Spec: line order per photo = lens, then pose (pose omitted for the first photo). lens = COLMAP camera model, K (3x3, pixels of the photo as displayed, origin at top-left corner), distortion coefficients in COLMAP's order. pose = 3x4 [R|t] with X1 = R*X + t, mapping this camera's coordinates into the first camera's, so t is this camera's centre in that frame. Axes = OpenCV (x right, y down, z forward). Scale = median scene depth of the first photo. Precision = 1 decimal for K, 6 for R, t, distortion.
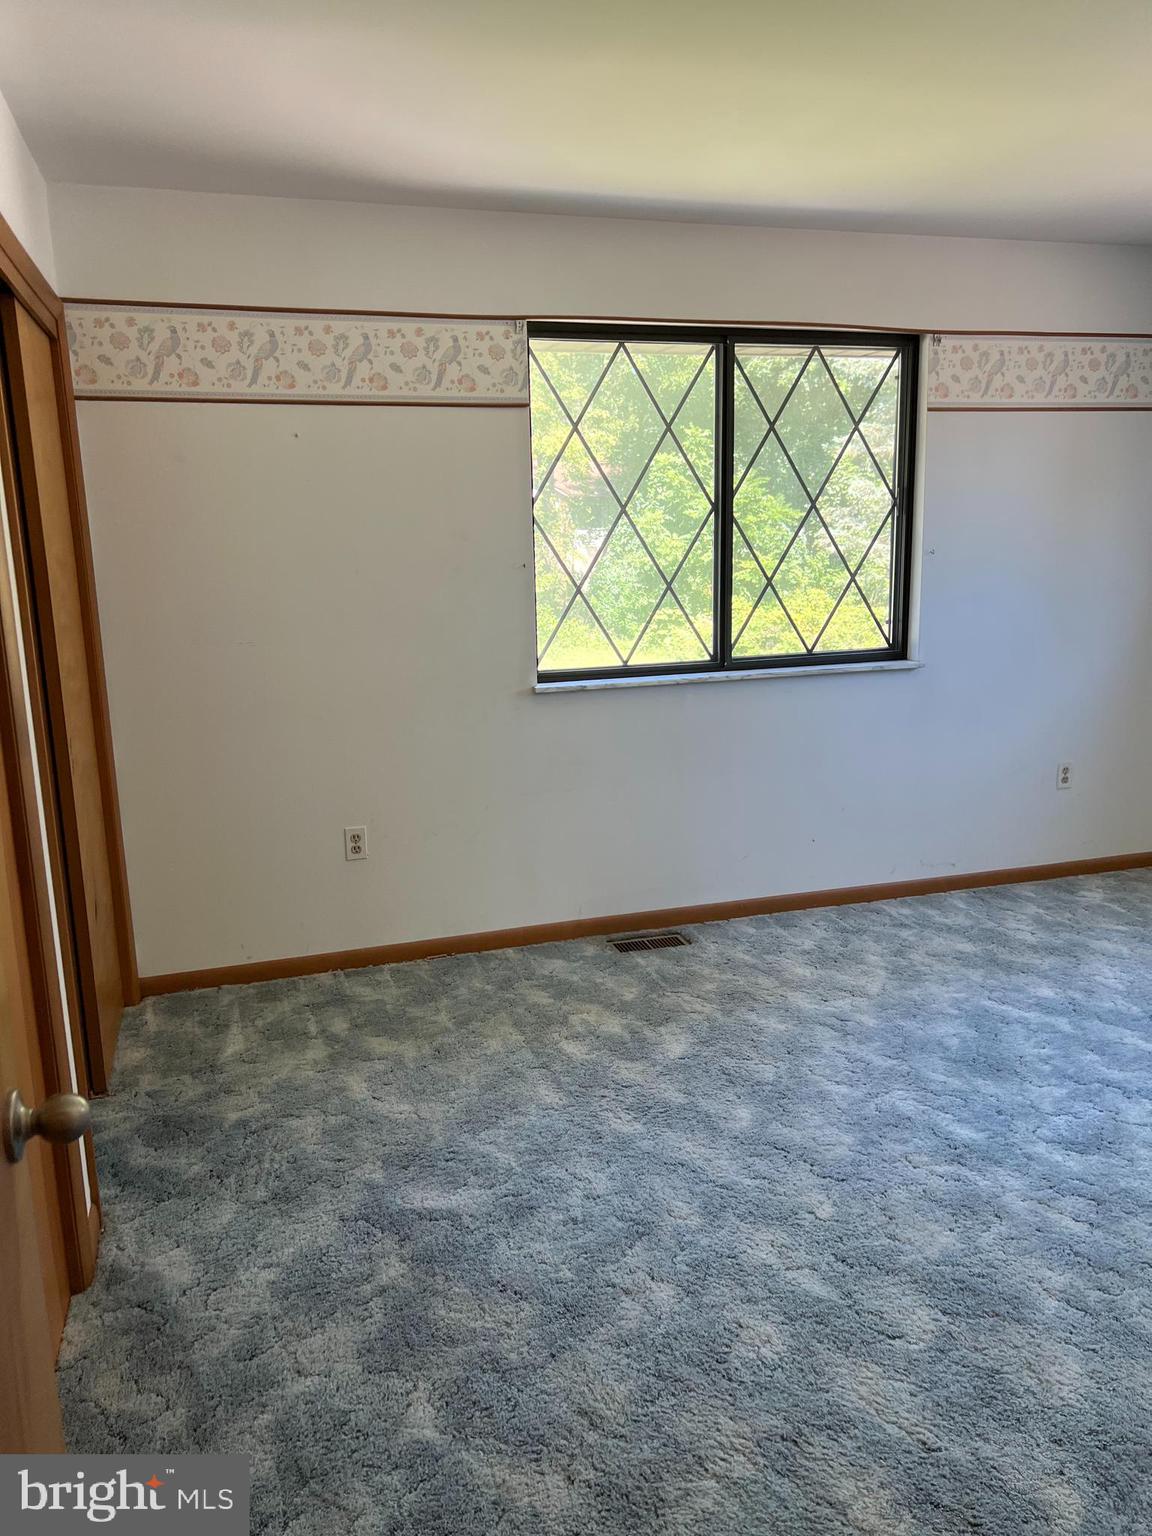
lens RADIAL K [[1170.6, 0, 578.0], [0, 1170.6, 766.2], [0, 0, 1]] dist [0.048664, -0.046095]
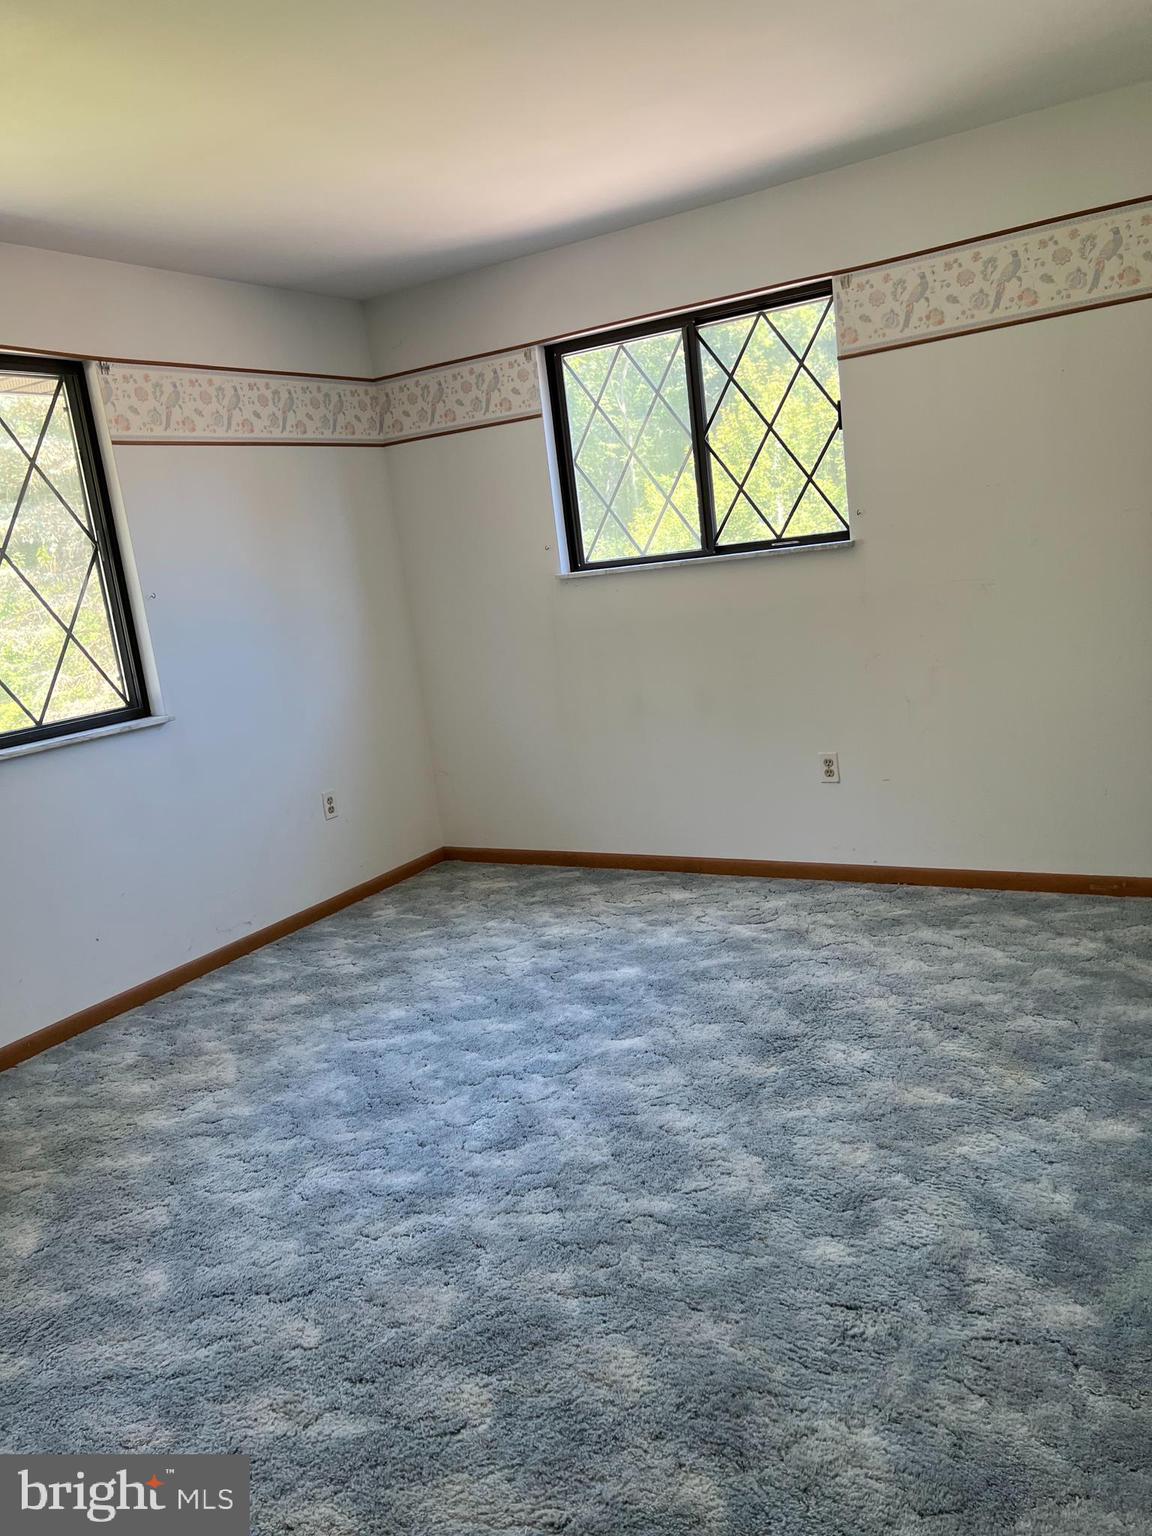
lens RADIAL K [[1170.6, 0, 572.7], [0, 1170.6, 758.0], [0, 0, 1]] dist [0.048664, -0.046095]
pose [[0.743286, -0.186749, 0.642379, -0.089605], [0.237092, 0.971453, 0.008081, 0.013909], [-0.625550, 0.146297, 0.766345, 0.146812]]
